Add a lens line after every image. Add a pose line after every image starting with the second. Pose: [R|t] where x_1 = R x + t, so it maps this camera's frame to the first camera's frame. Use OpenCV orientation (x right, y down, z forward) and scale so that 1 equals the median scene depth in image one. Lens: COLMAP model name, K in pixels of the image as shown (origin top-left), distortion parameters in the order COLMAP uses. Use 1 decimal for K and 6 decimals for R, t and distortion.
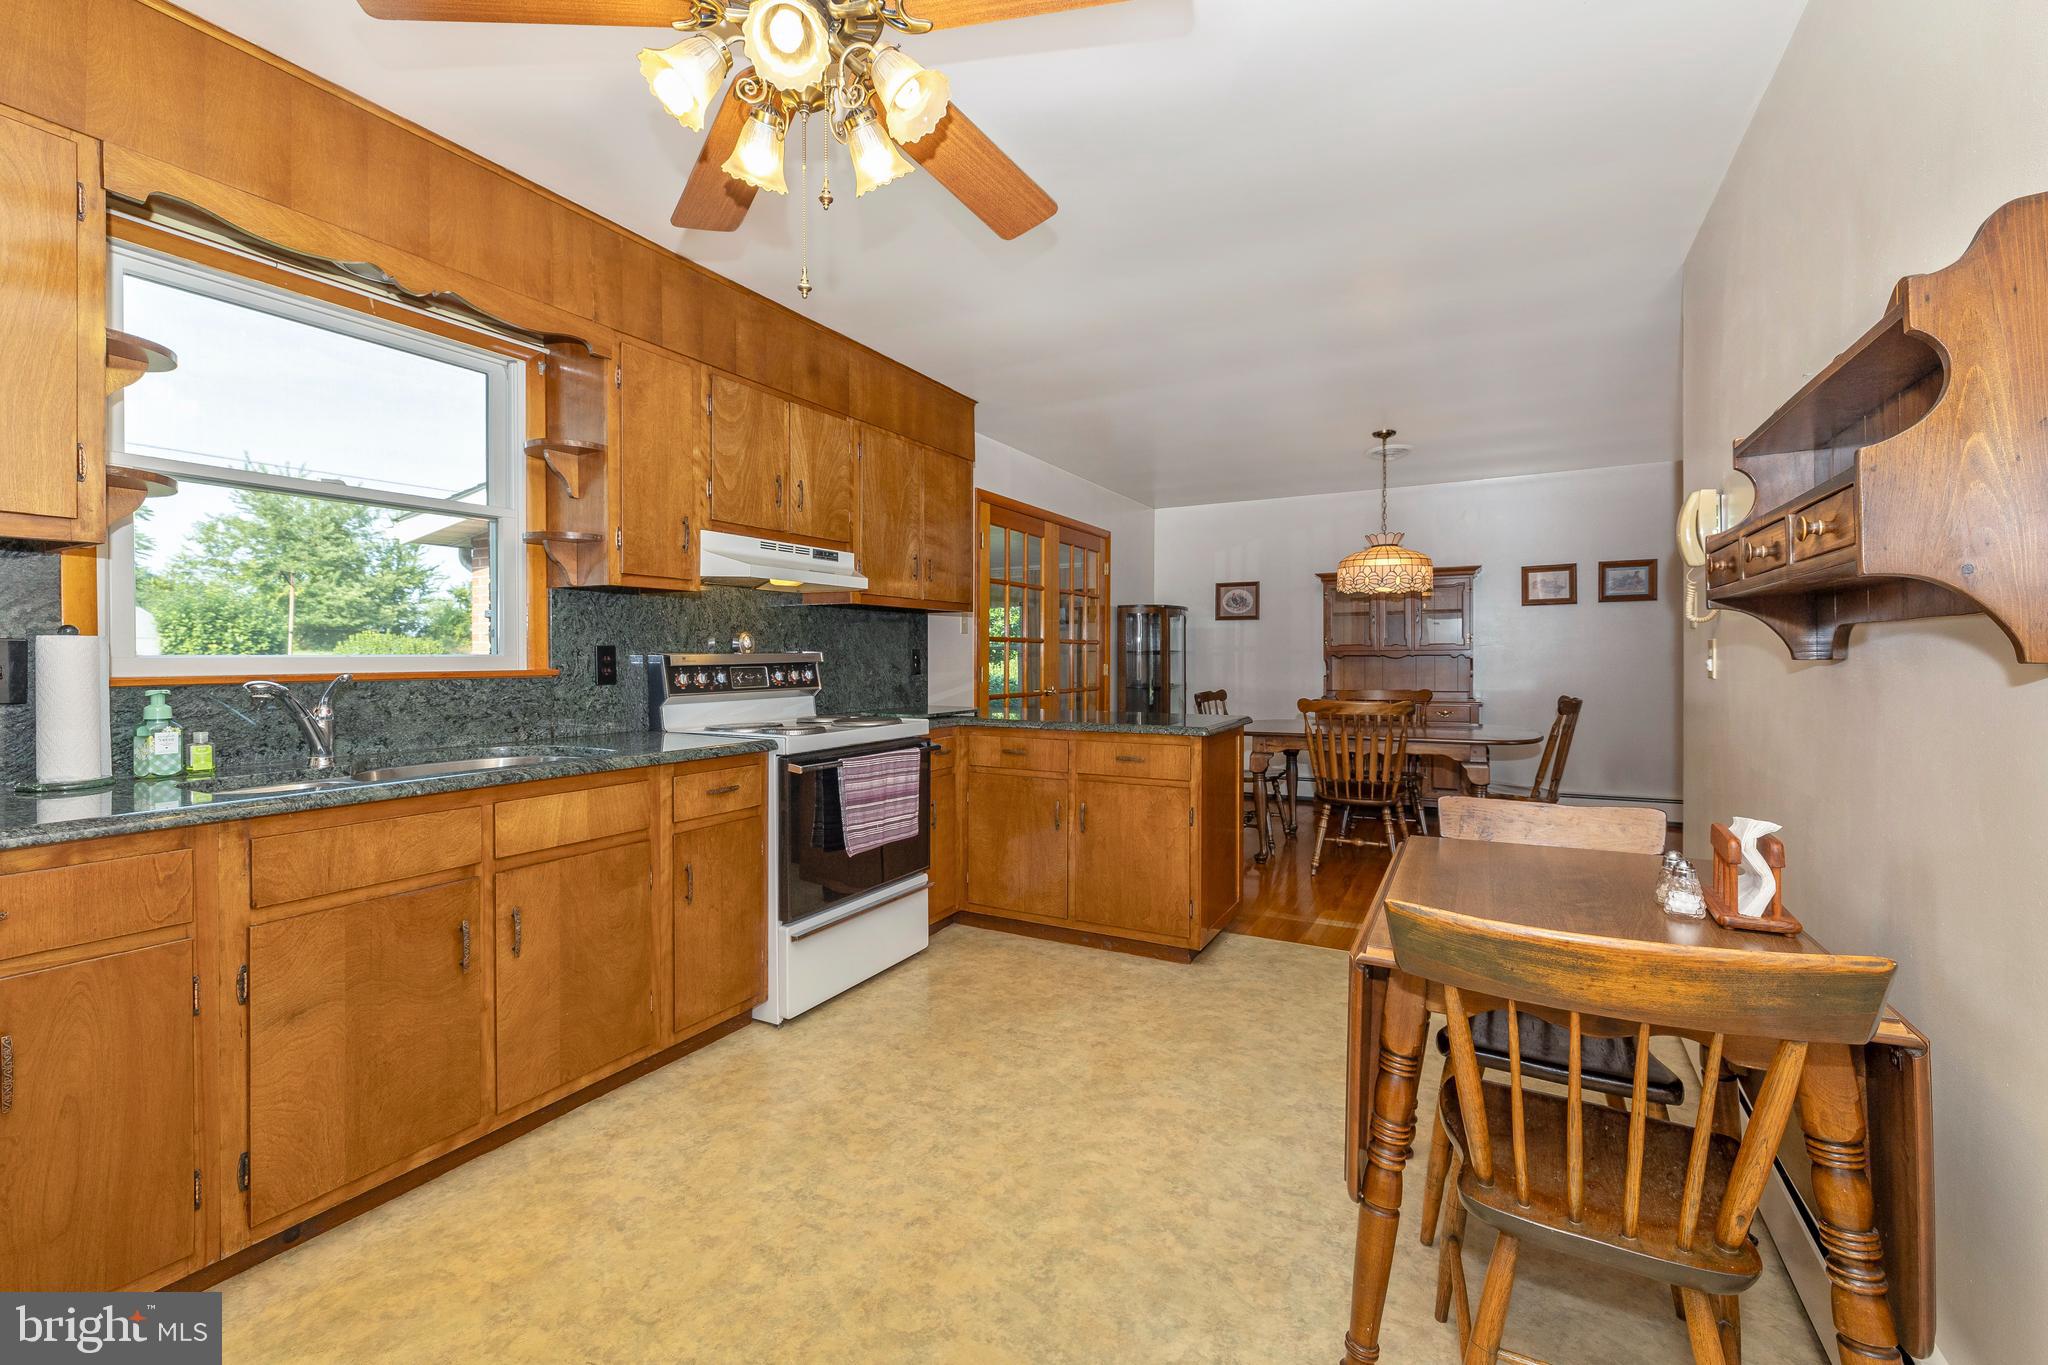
lens RADIAL K [[863.2, 0, 1010.7], [0, 863.2, 659.6], [0, 0, 1]] dist [-0.001082, 0.000095]
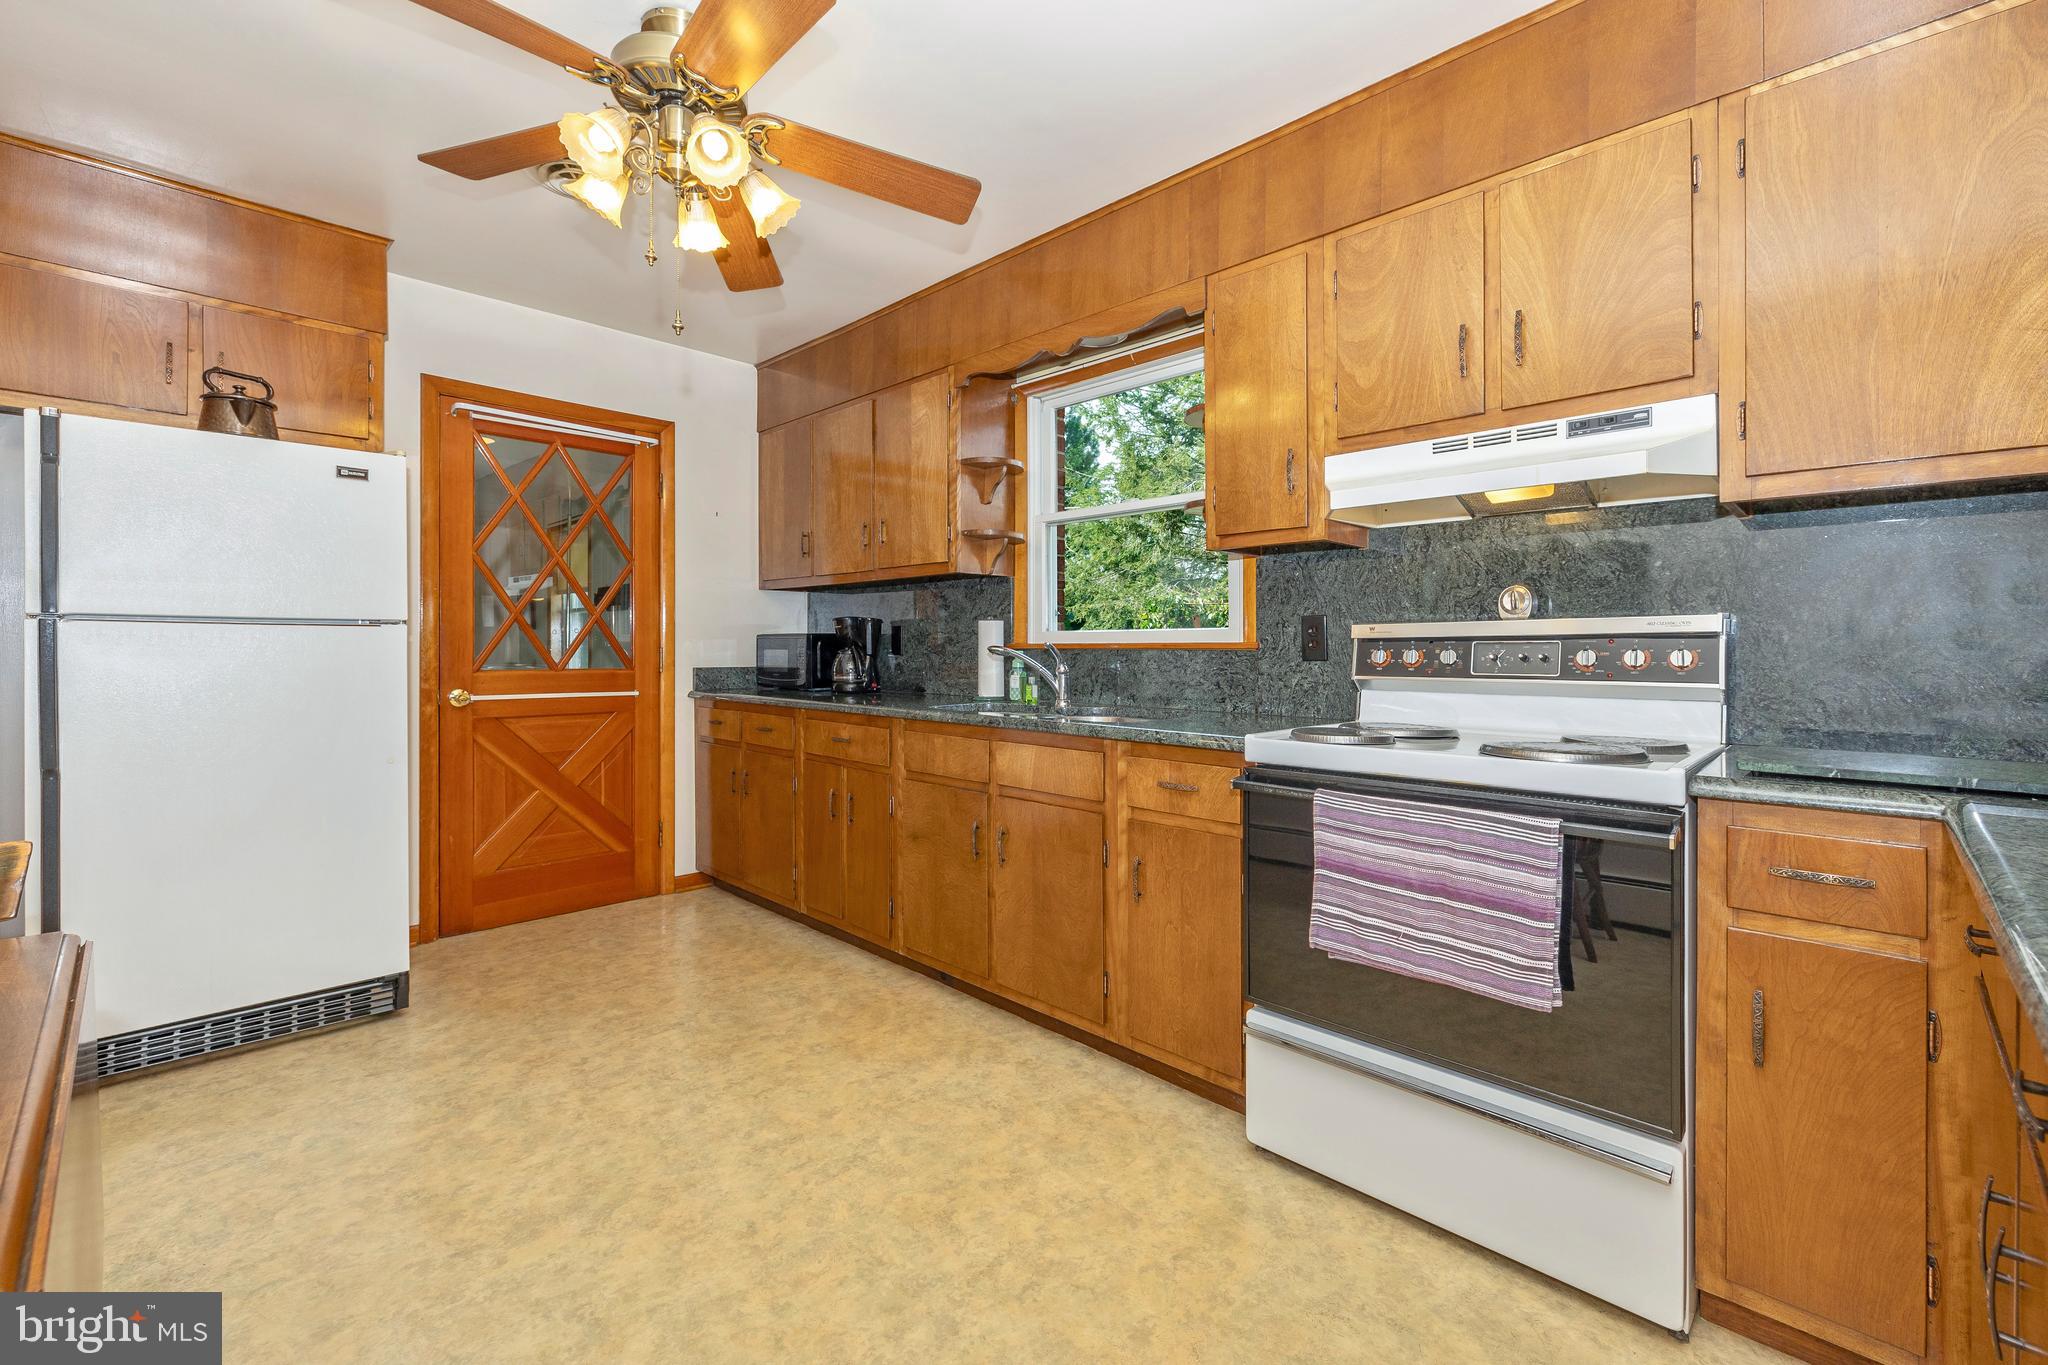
lens RADIAL K [[863.2, 0, 1032.3], [0, 863.2, 648.0], [0, 0, 1]] dist [-0.001082, 0.000095]
pose [[-0.263548, 0.001115, -0.964646, 0.458918], [-0.005483, 0.999981, 0.002654, 0.016598], [0.964631, 0.005989, -0.263537, 1.001931]]
